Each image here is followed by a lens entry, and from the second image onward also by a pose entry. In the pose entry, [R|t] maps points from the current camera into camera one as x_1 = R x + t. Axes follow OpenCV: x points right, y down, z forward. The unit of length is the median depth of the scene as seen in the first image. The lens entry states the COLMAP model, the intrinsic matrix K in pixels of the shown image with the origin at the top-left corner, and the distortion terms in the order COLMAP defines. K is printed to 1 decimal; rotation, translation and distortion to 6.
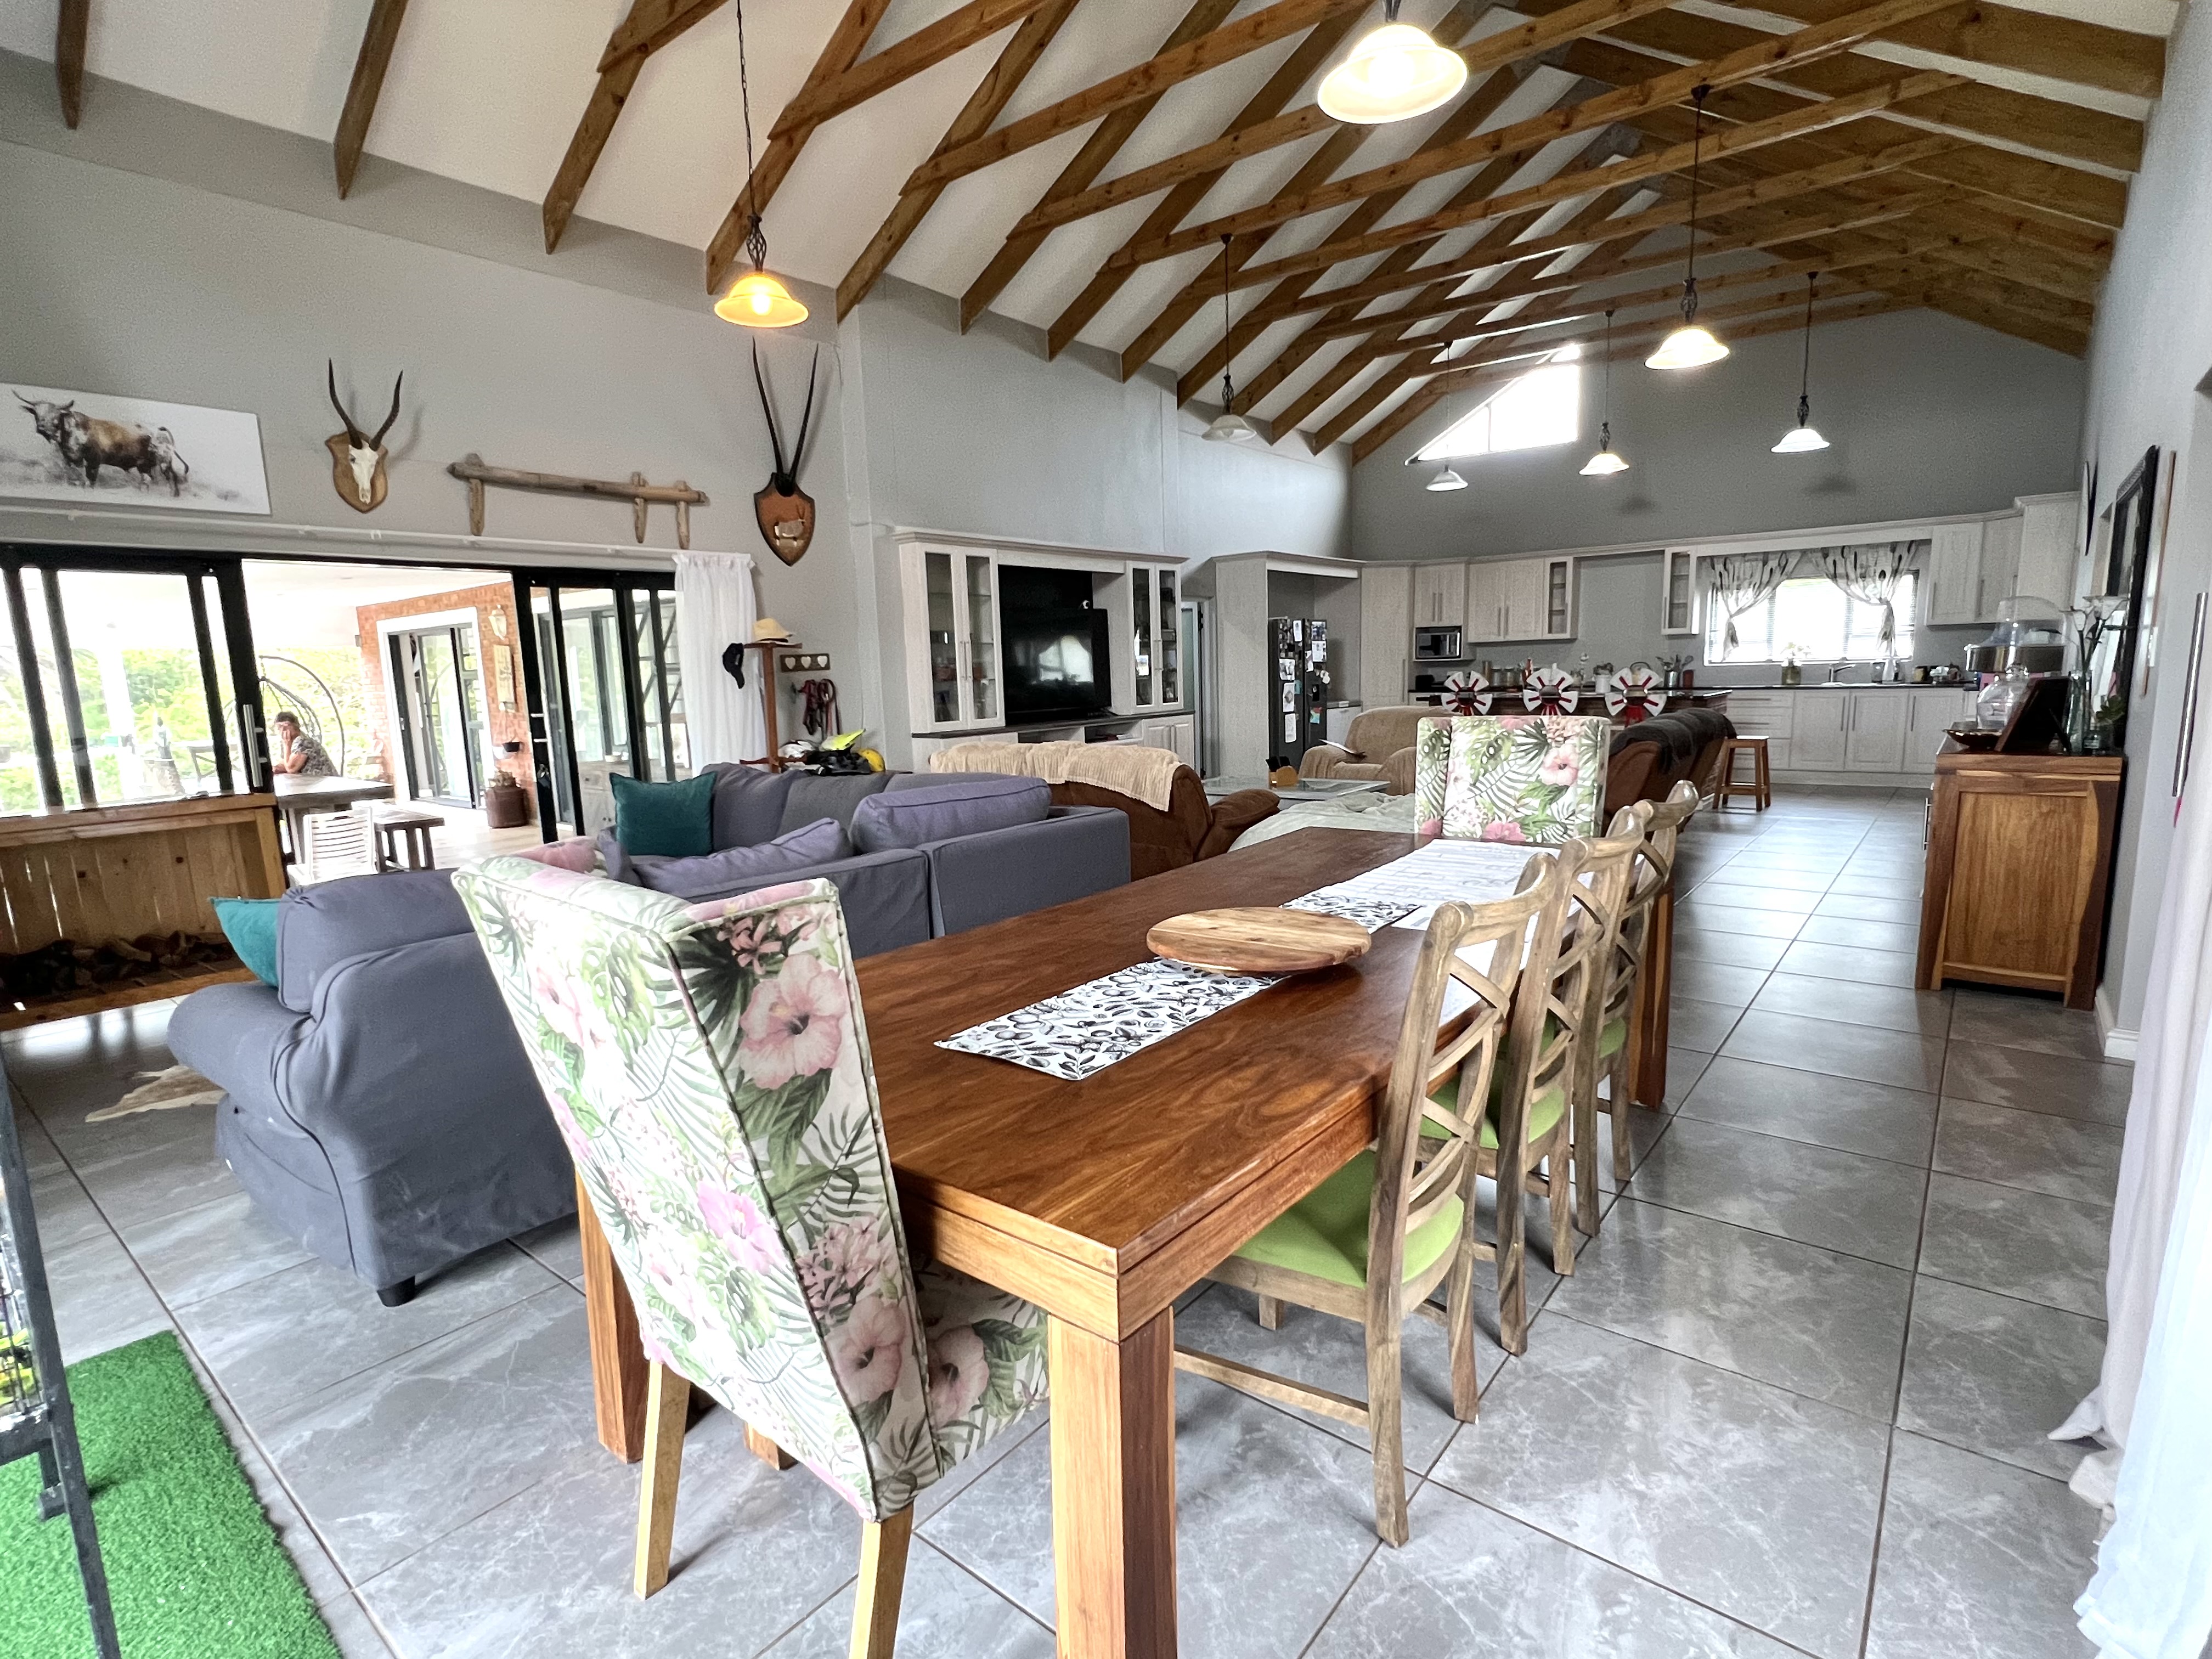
lens RADIAL K [[1099.0, 0, 1106.0], [0, 1099.0, 829.5], [0, 0, 1]] dist [0.011151, 0.000379]
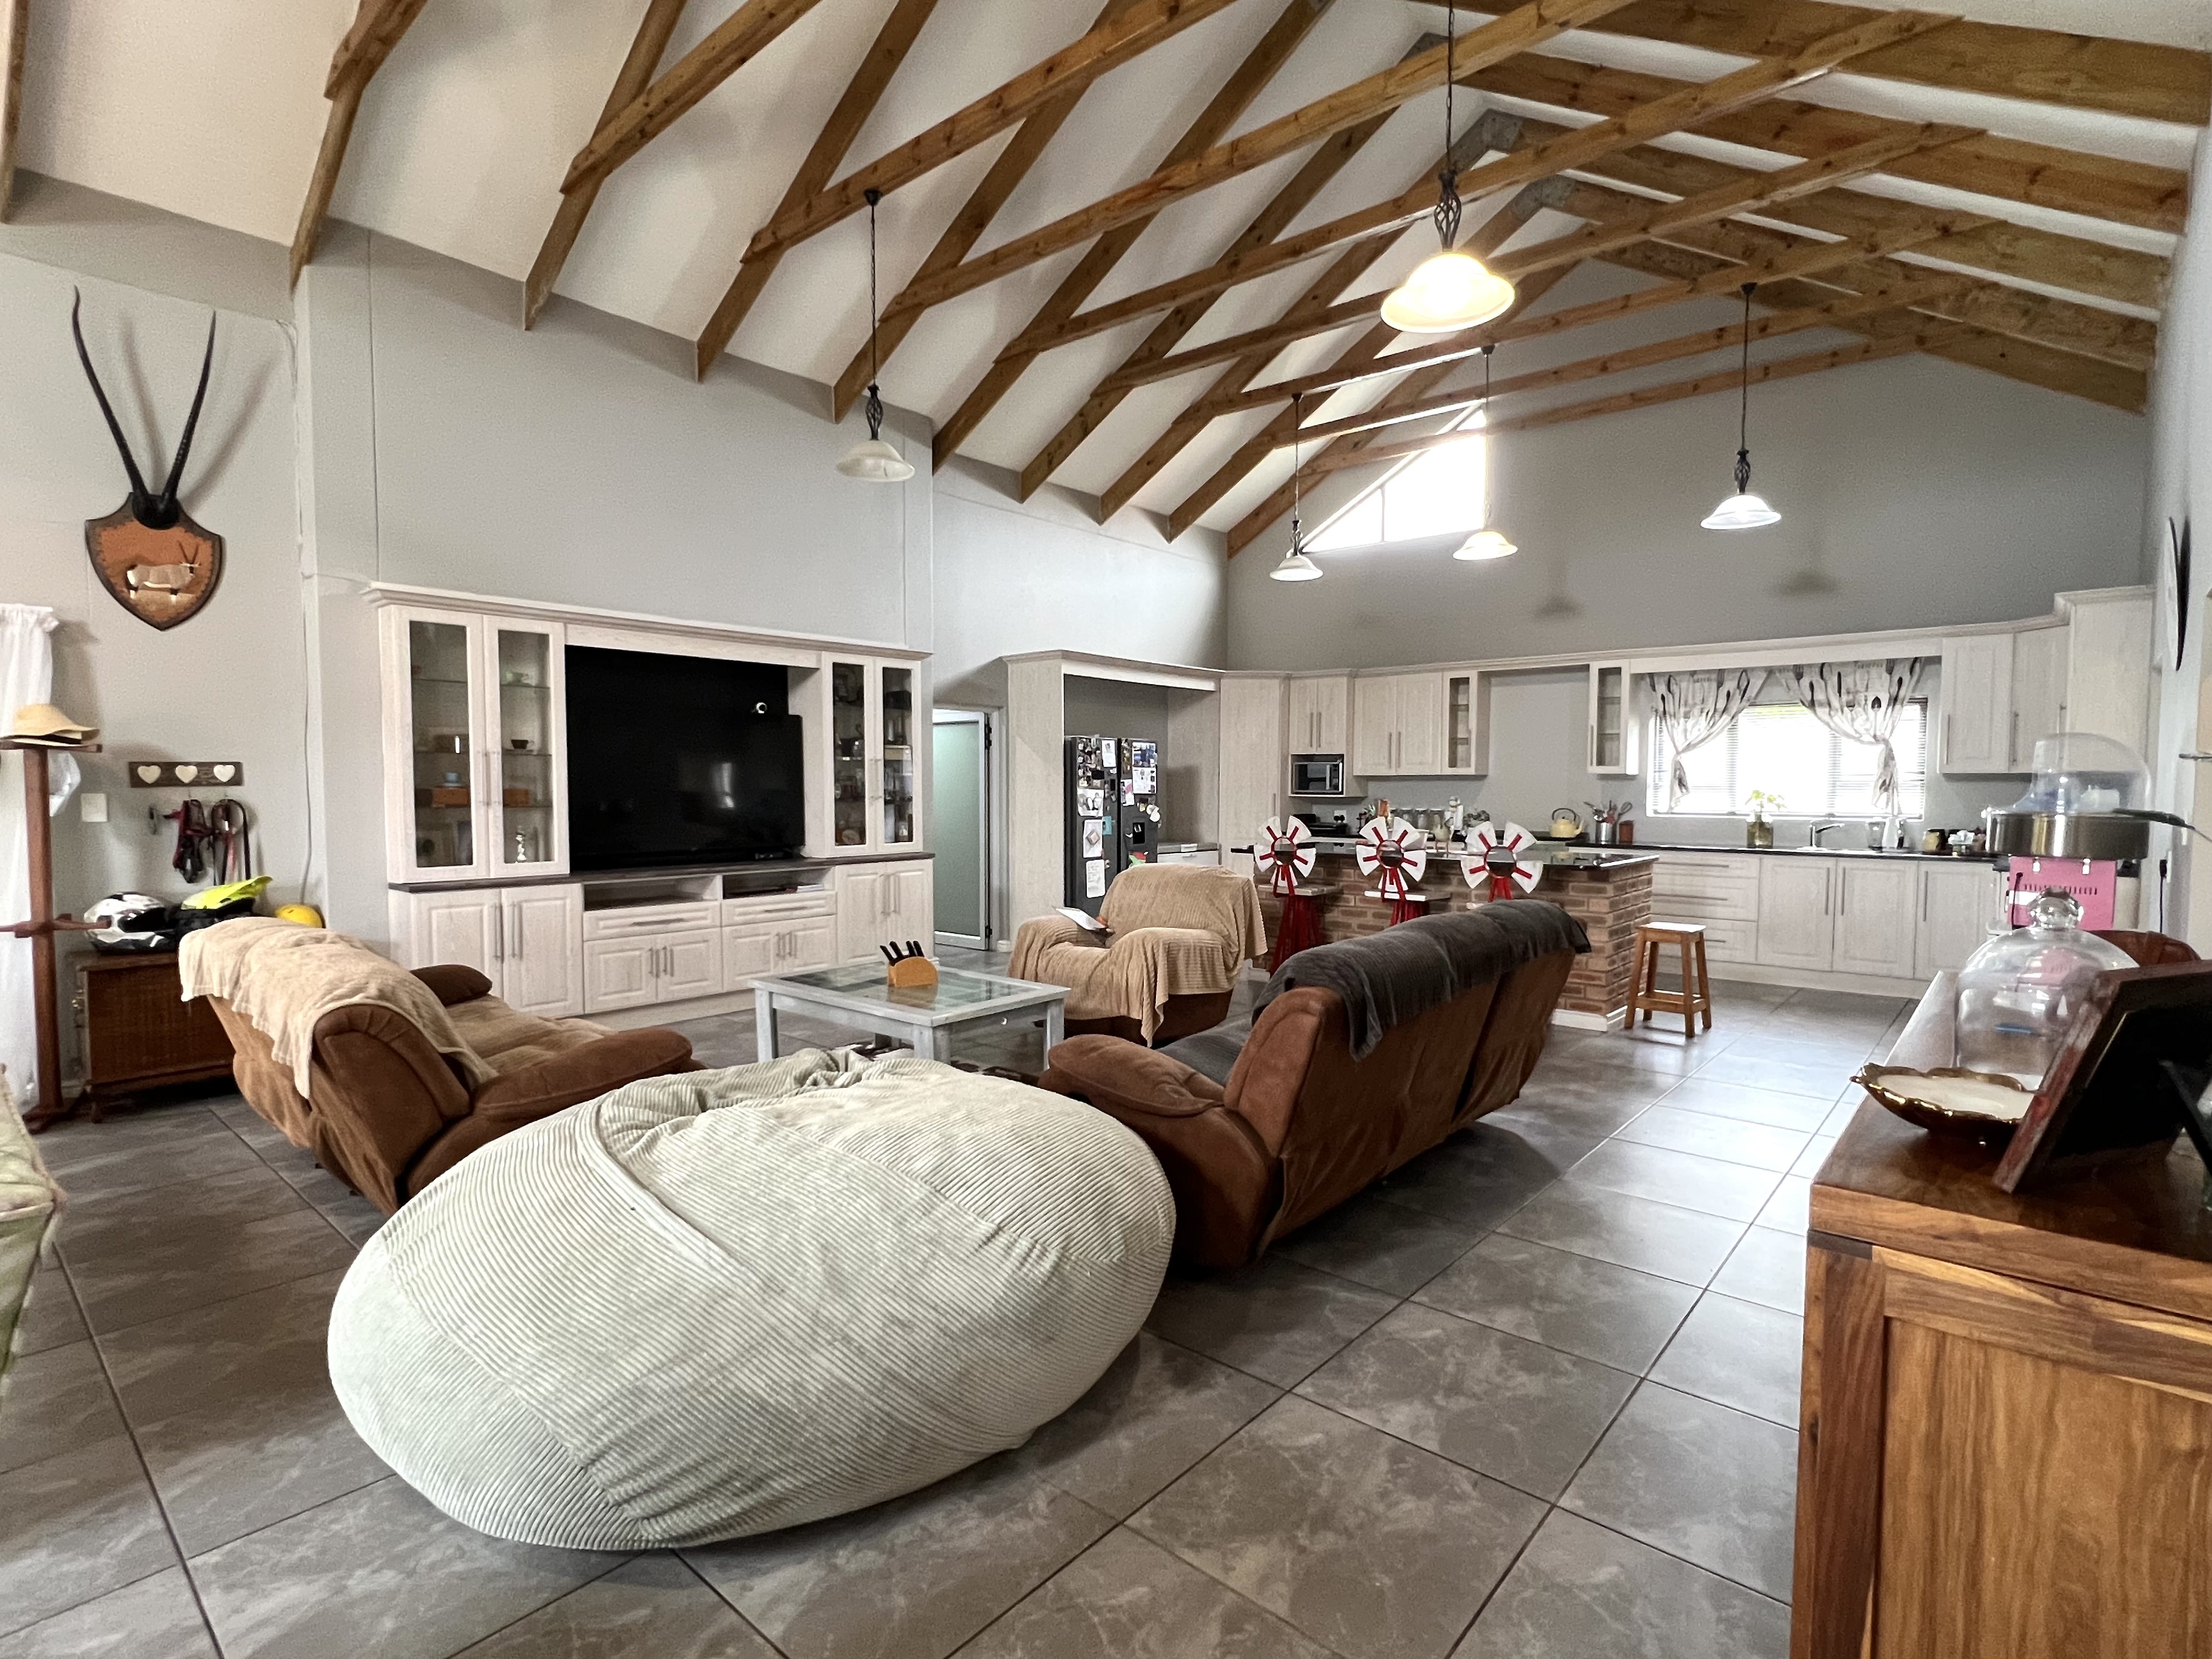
lens RADIAL K [[1089.9, 0, 1096.4], [0, 1089.9, 832.8], [0, 0, 1]] dist [-0.000929, 0.000808]
pose [[0.998214, 0.034504, -0.048757, 0.219857], [-0.039356, 0.993970, -0.102345, -0.050063], [0.044932, 0.104081, 0.993553, 0.263687]]
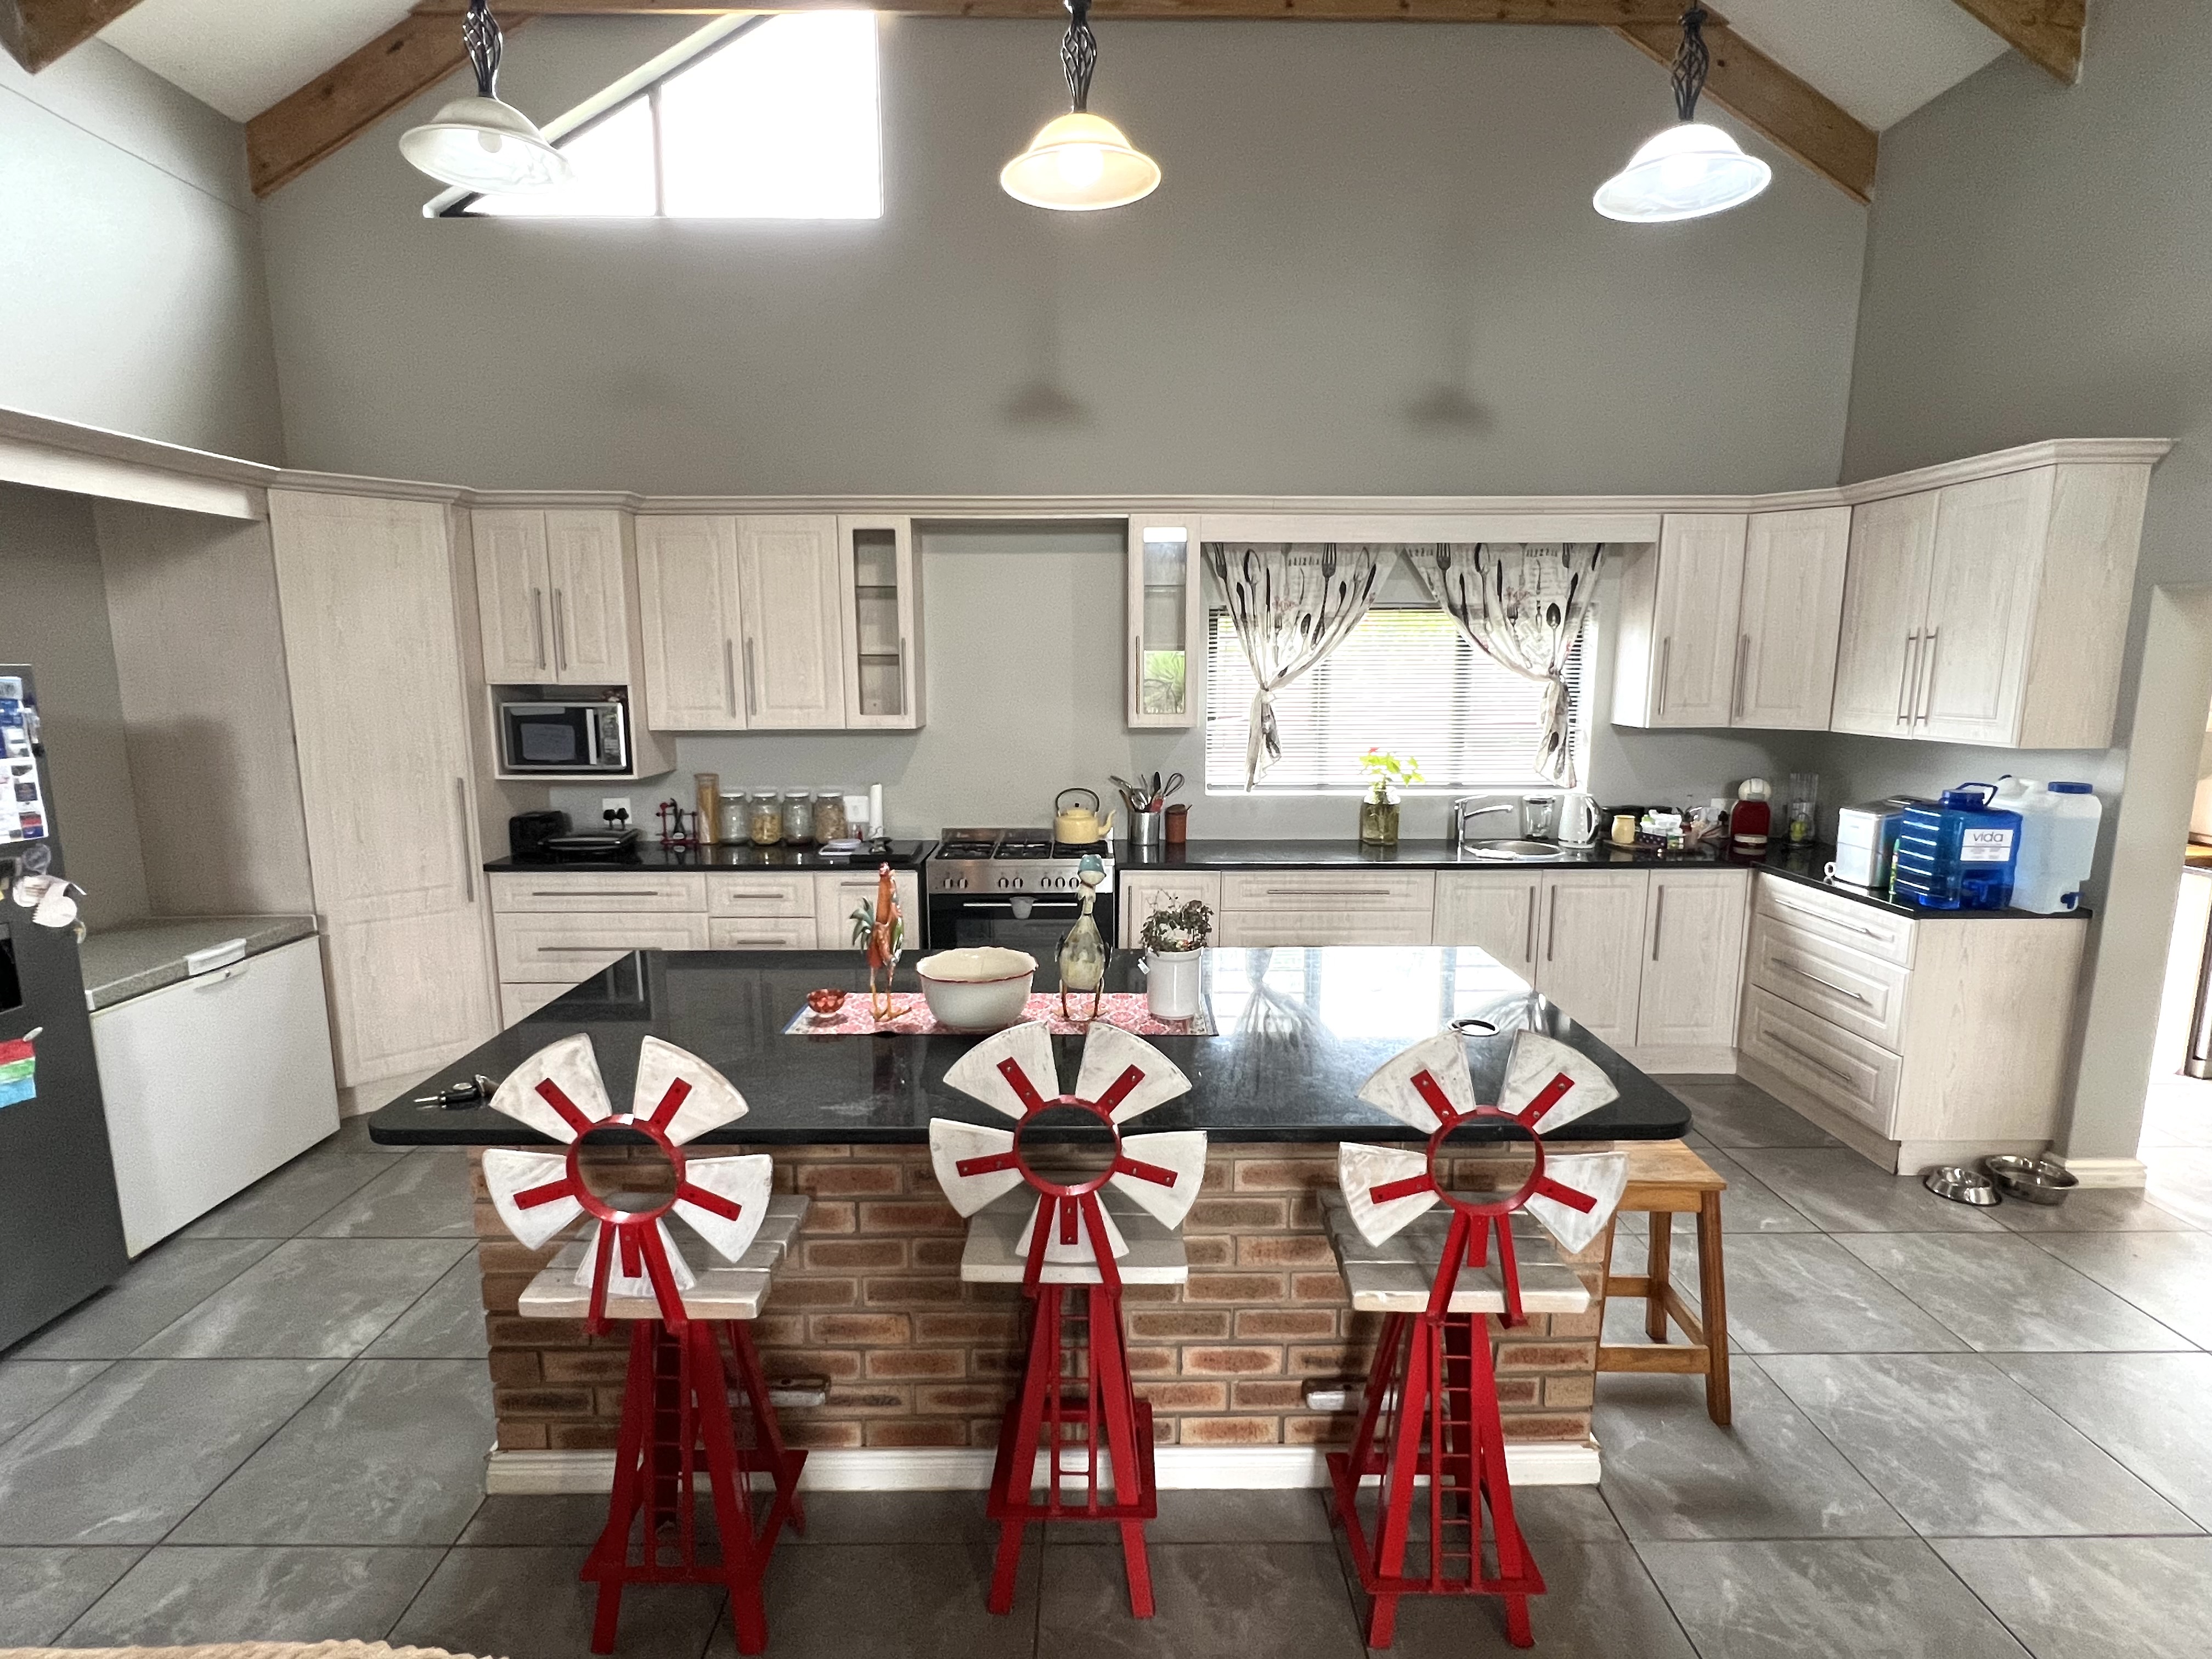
lens RADIAL K [[1089.9, 0, 1096.4], [0, 1089.9, 832.8], [0, 0, 1]] dist [-0.000929, 0.000808]
pose [[0.777377, -0.072088, 0.624891, 0.256749], [0.072960, 0.997040, 0.024255, -0.159514], [-0.624789, 0.026737, 0.780335, 0.744811]]
